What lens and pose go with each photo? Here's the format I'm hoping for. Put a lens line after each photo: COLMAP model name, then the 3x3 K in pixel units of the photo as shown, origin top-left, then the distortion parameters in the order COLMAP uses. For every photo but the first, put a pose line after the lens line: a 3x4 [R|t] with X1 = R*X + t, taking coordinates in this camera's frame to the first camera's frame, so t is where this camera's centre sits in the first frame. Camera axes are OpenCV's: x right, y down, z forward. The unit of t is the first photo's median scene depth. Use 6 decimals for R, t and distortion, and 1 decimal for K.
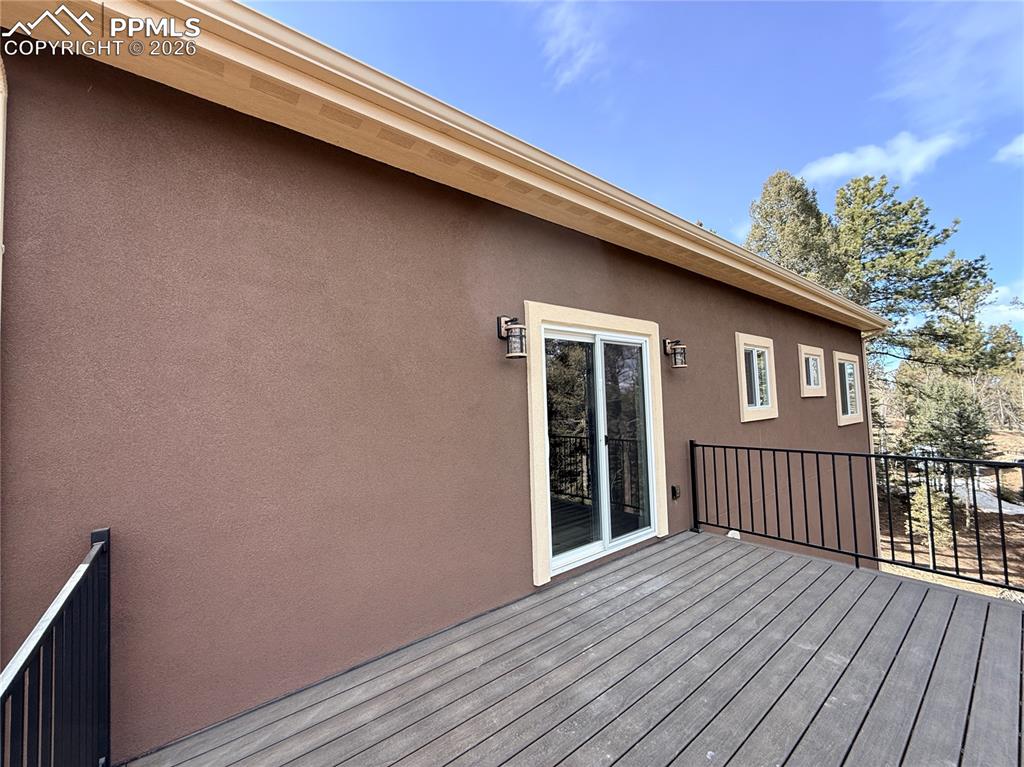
lens RADIAL K [[408.8, 0, 510.4], [0, 408.8, 384.7], [0, 0, 1]] dist [0.001114, -0.000126]
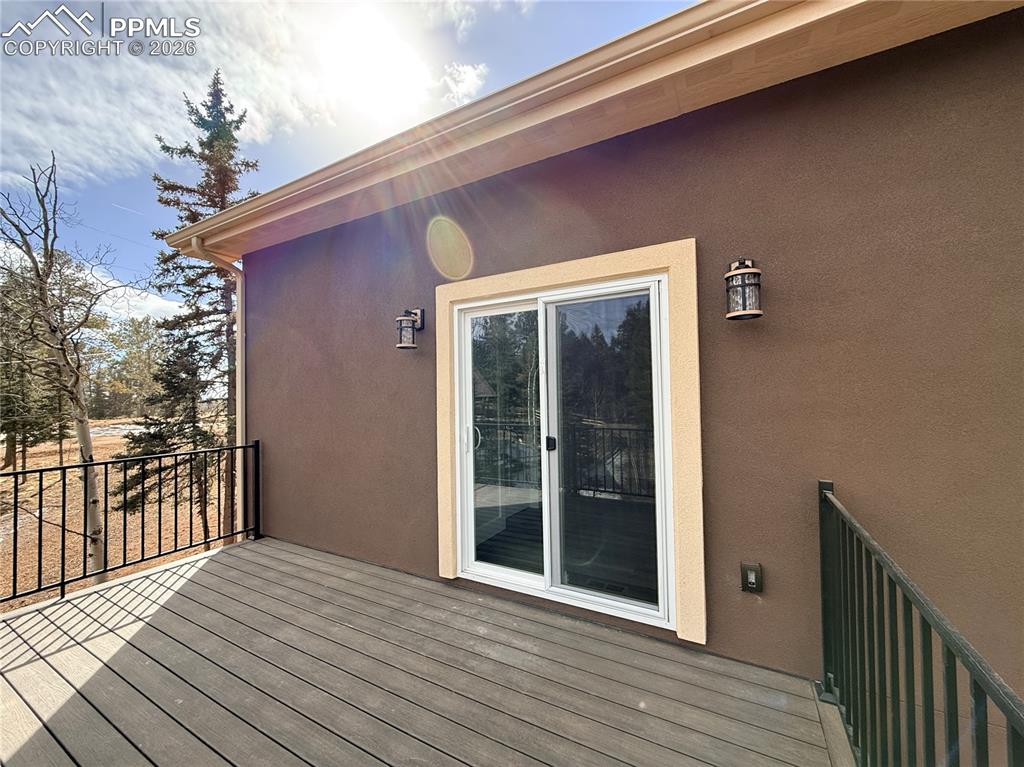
lens RADIAL K [[408.8, 0, 509.7], [0, 408.8, 384.6], [0, 0, 1]] dist [0.001114, -0.000126]
pose [[0.382174, 0.001095, -0.924090, 1.115559], [0.050396, 0.998486, 0.022025, 0.017432], [0.922715, -0.054988, 0.381540, 0.856572]]
